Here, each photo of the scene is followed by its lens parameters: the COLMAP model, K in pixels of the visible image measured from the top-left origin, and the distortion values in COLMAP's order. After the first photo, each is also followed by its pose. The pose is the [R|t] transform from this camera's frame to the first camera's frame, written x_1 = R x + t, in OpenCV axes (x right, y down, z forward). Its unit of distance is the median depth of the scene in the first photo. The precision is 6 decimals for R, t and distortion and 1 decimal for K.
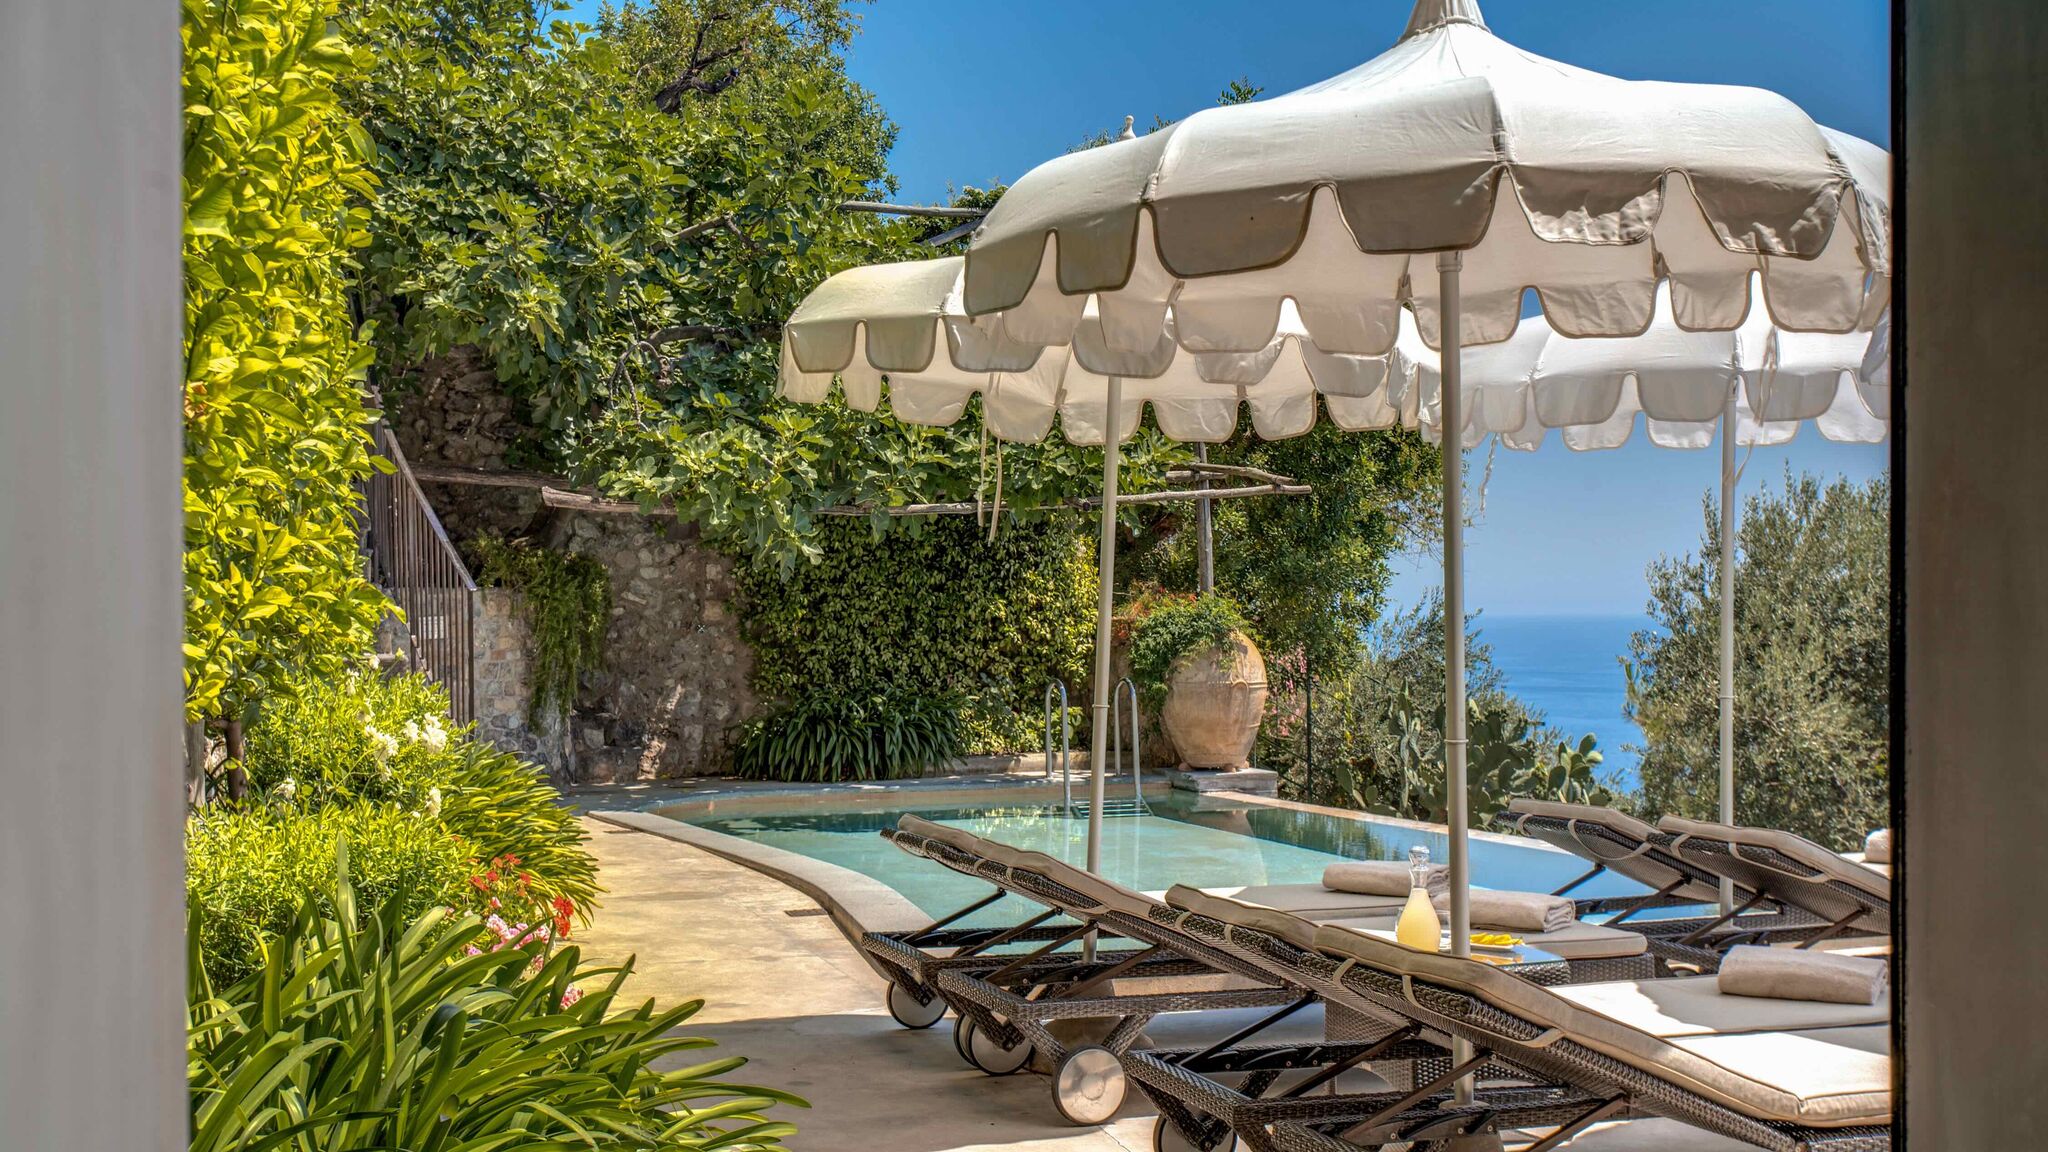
lens RADIAL K [[2576.4, 0, 1024.0], [0, 2576.4, 576.0], [0, 0, 1]] dist [-0.013730, 0.012460]
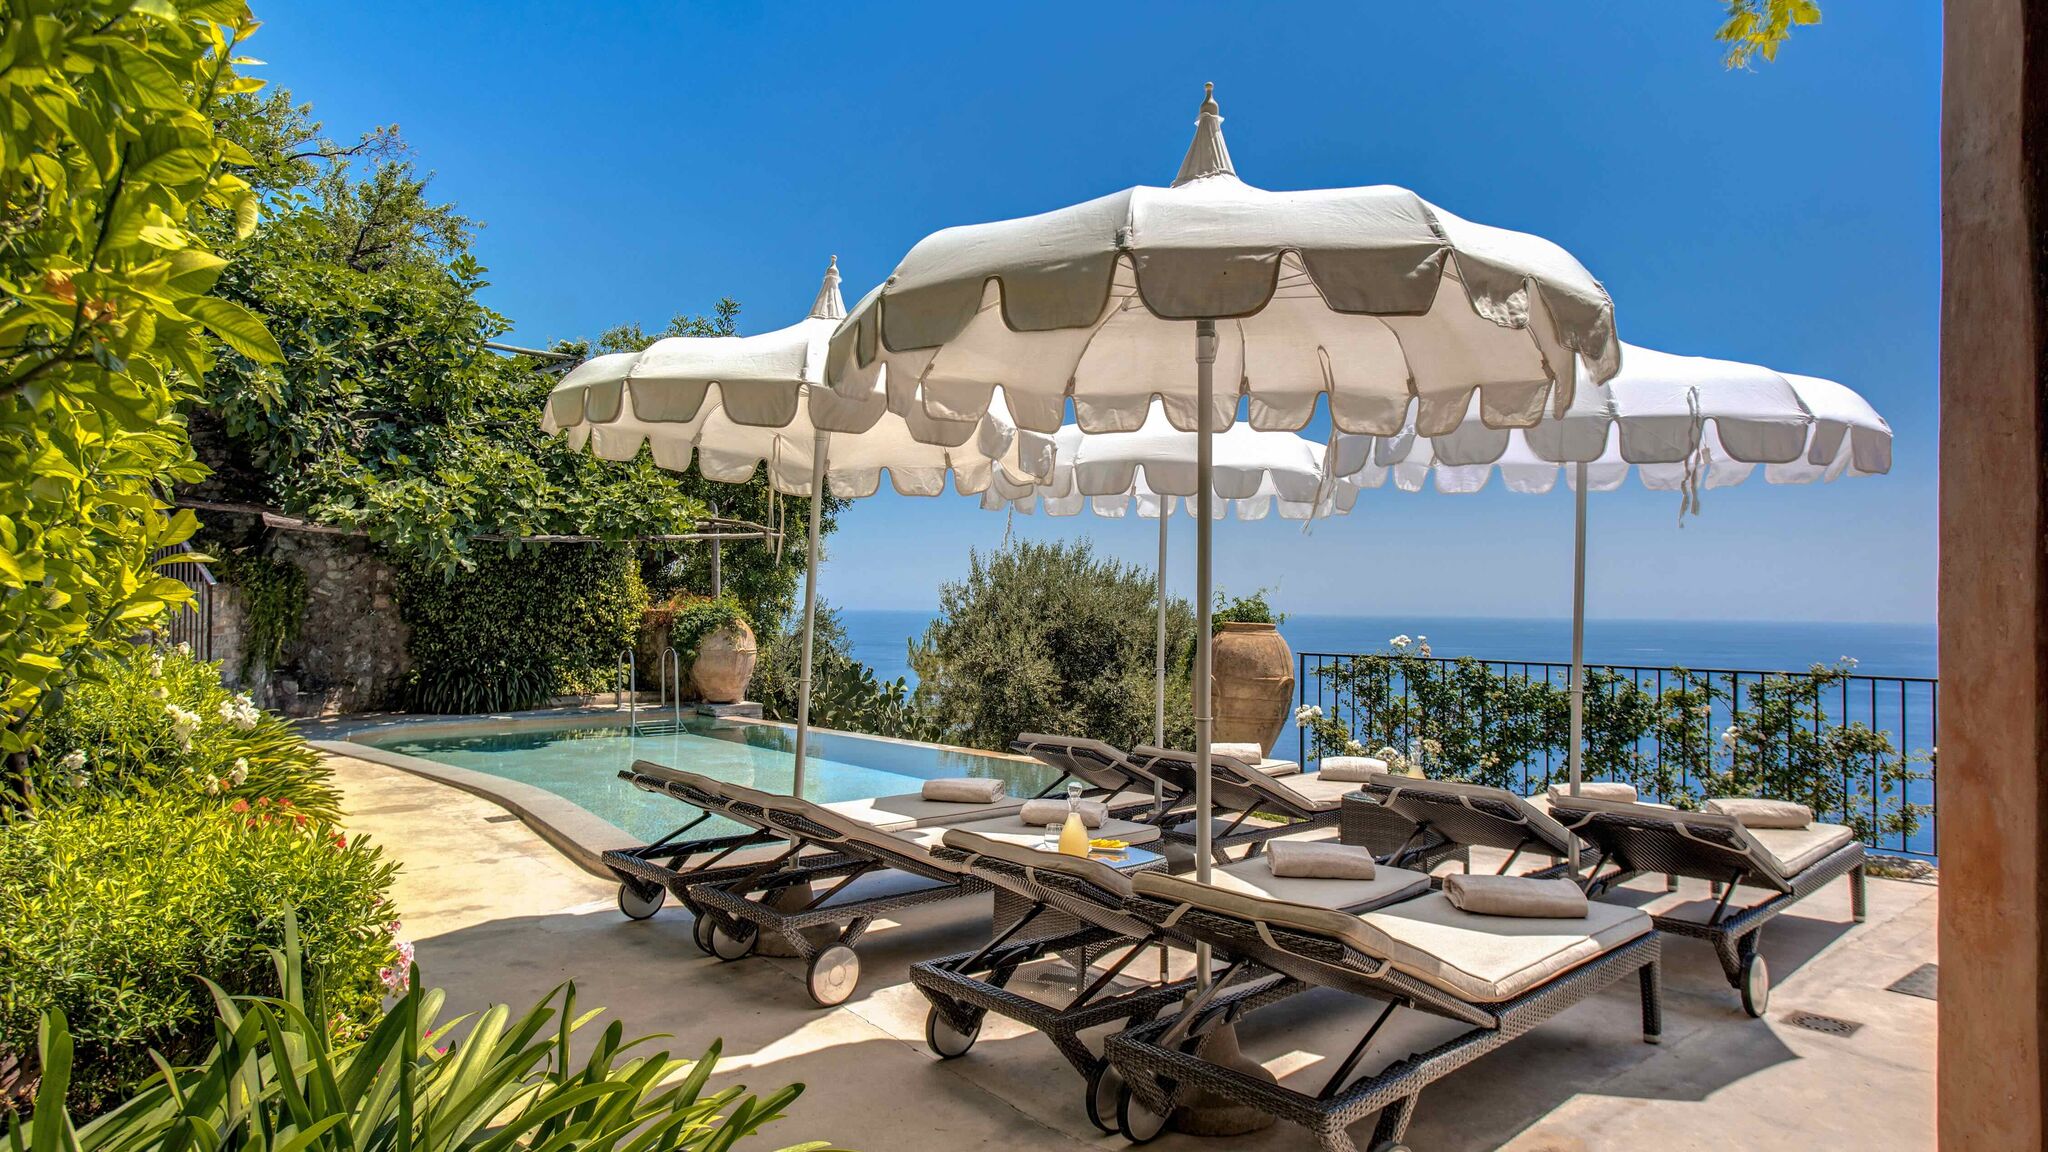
lens RADIAL K [[1220.9, 0, 1024.0], [0, 1220.9, 576.0], [0, 0, 1]] dist [-0.016858, 0.001869]
pose [[0.909739, 0.026443, 0.414337, -0.078826], [-0.022261, 0.999641, -0.014918, 0.001101], [-0.414583, 0.004348, 0.910001, 0.209495]]
